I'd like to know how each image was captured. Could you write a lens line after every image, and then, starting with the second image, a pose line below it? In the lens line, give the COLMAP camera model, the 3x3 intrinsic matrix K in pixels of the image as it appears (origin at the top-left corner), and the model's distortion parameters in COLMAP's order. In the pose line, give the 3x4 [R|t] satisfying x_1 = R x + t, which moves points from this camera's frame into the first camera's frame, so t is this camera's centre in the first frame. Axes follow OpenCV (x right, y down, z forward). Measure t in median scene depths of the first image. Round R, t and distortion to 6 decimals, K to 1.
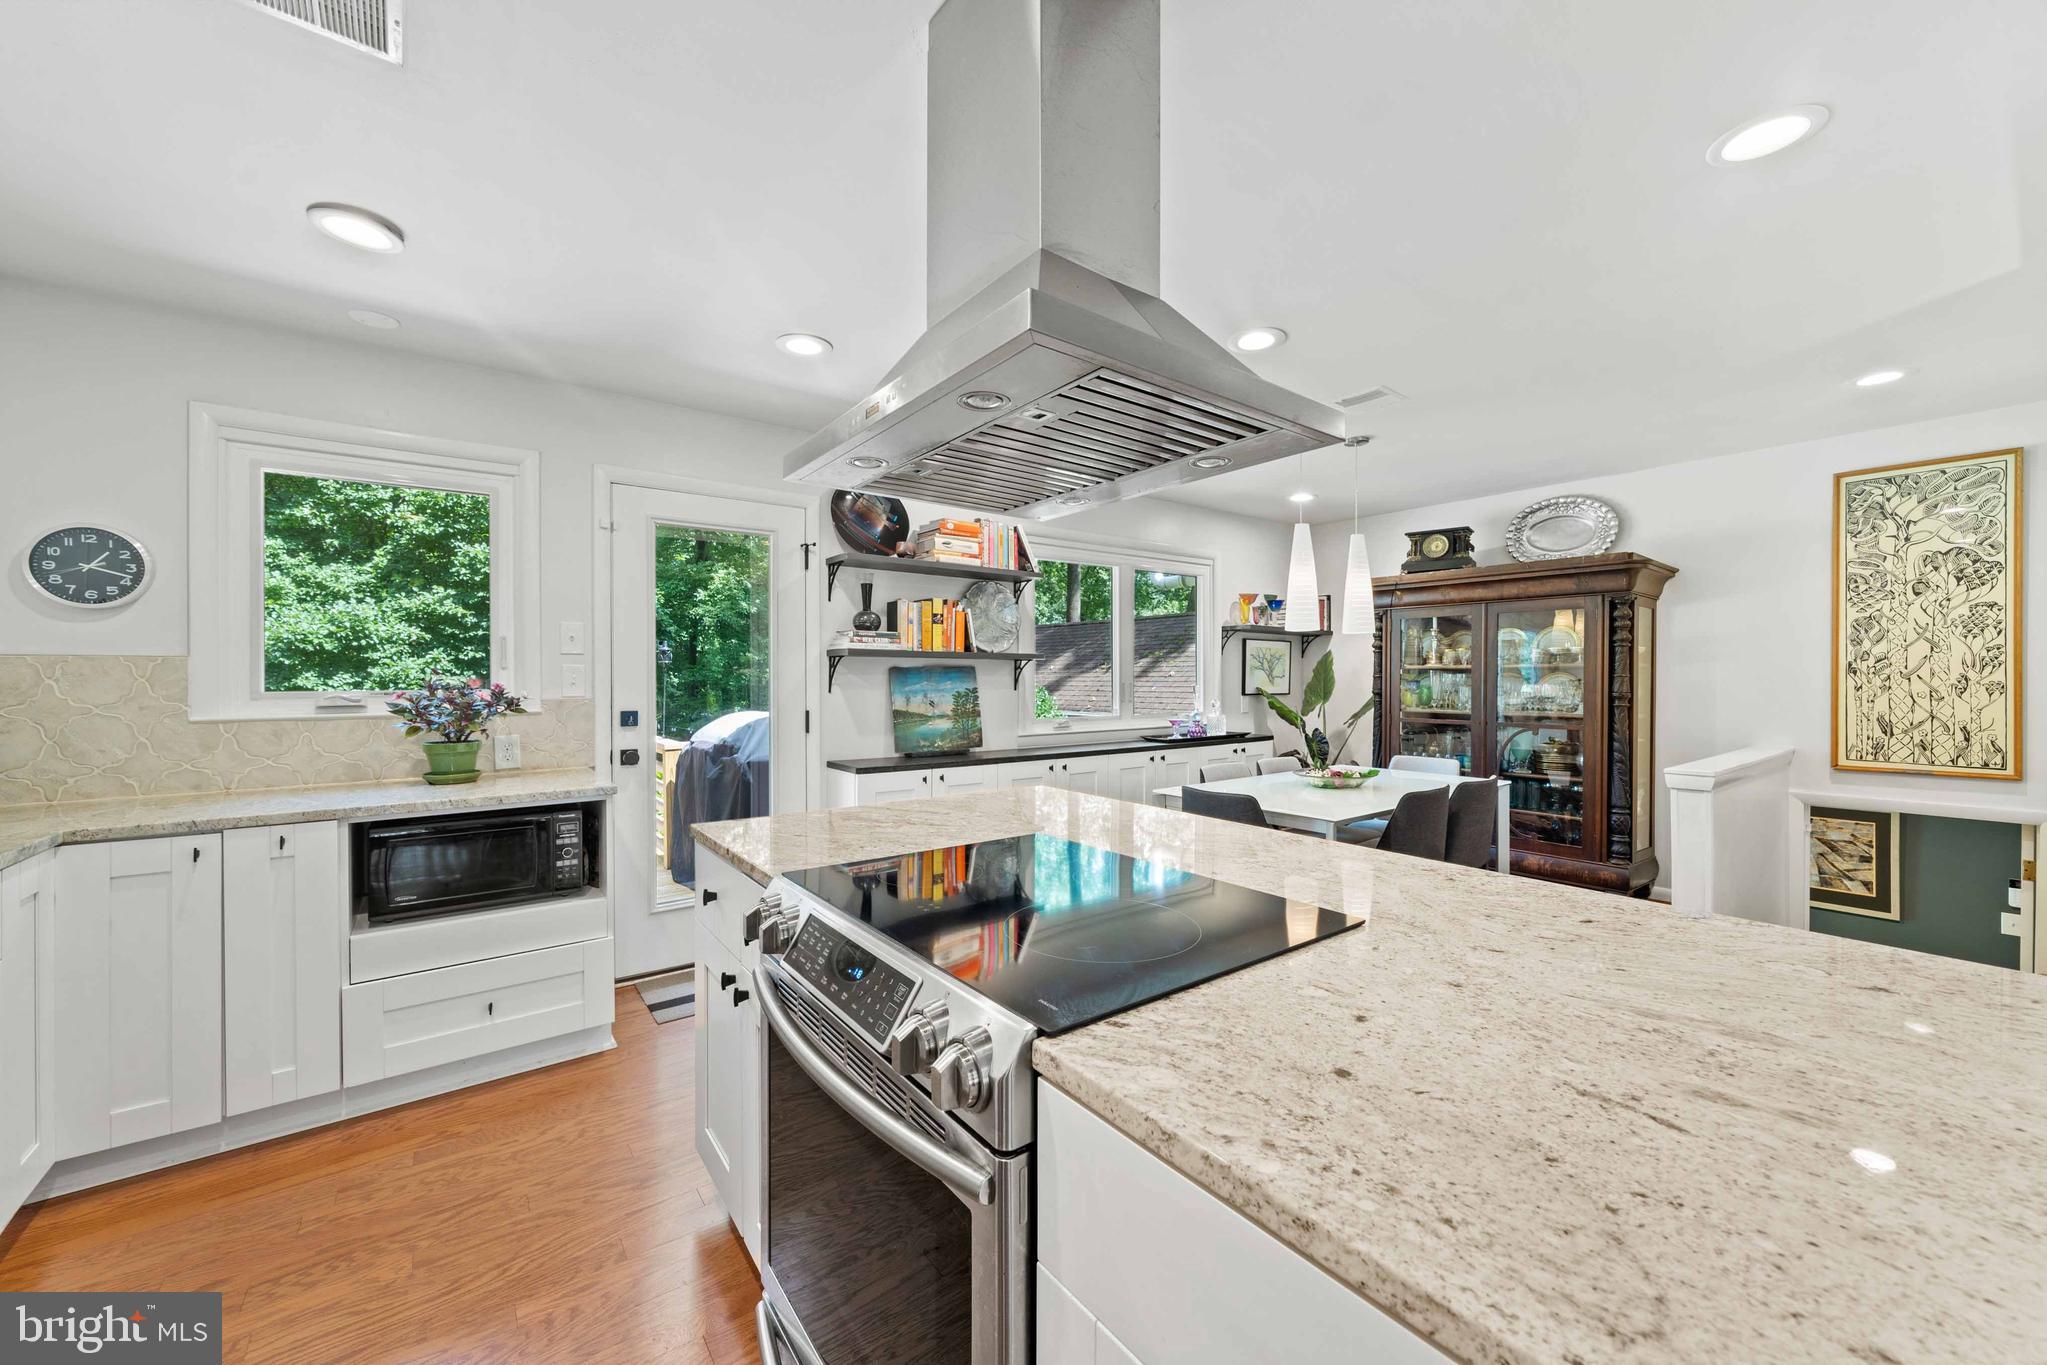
lens RADIAL K [[778.0, 0, 1023.5], [0, 778.0, 682.5], [0, 0, 1]] dist [-0.000839, -0.000100]
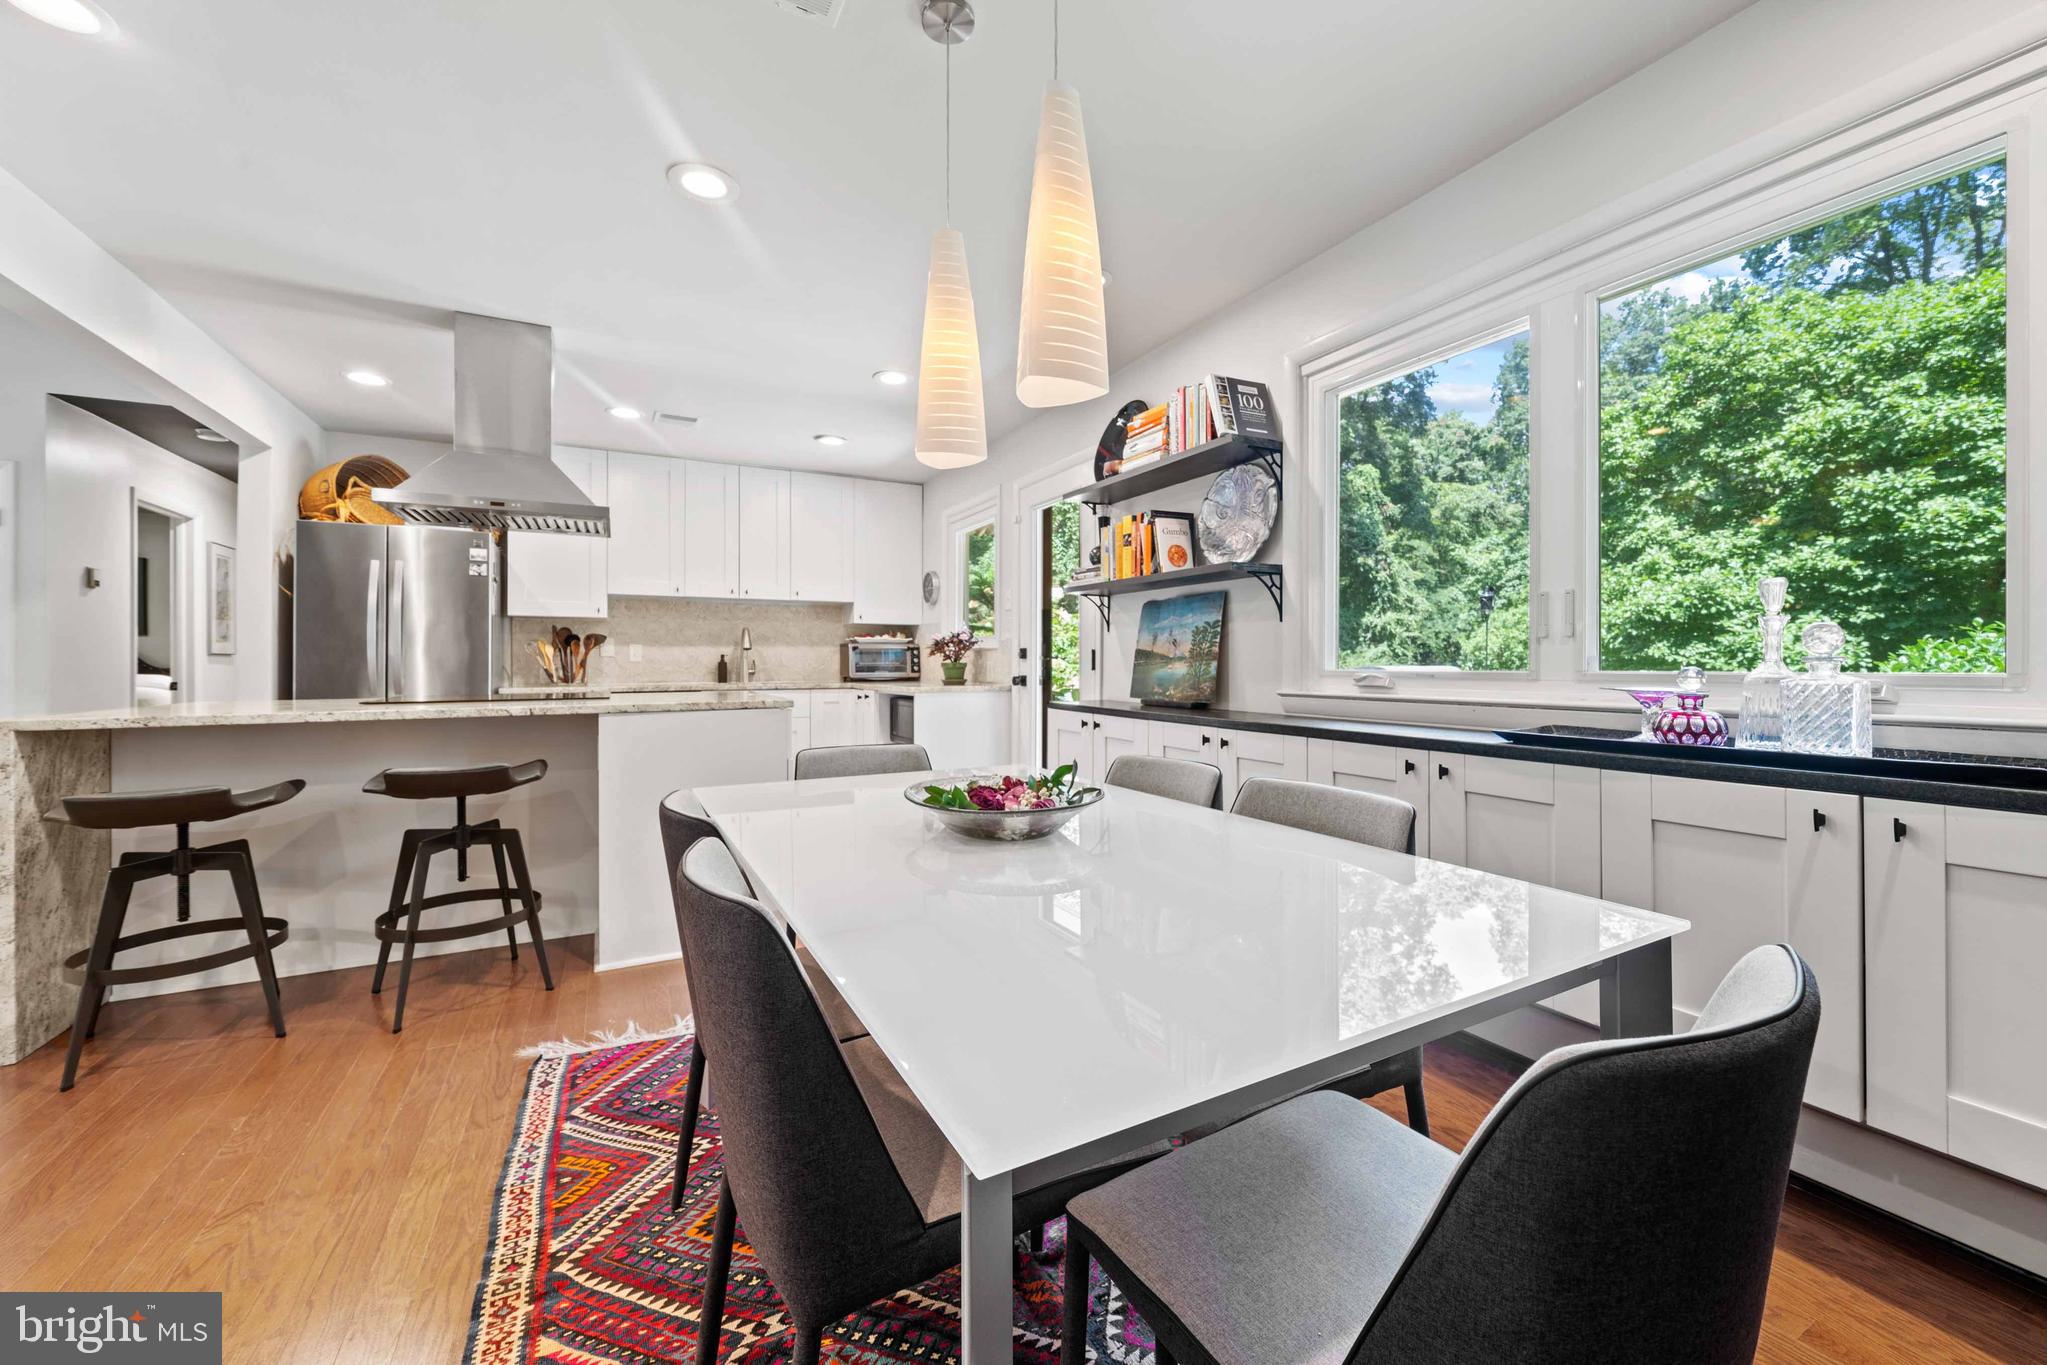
lens RADIAL K [[790.6, 0, 1021.7], [0, 790.6, 653.2], [0, 0, 1]] dist [-0.000038, -0.000003]
pose [[-0.146699, -0.009322, -0.989137, 0.243302], [-0.006242, 0.999944, -0.008498, 0.015712], [0.989161, 0.004927, -0.146749, 0.327199]]
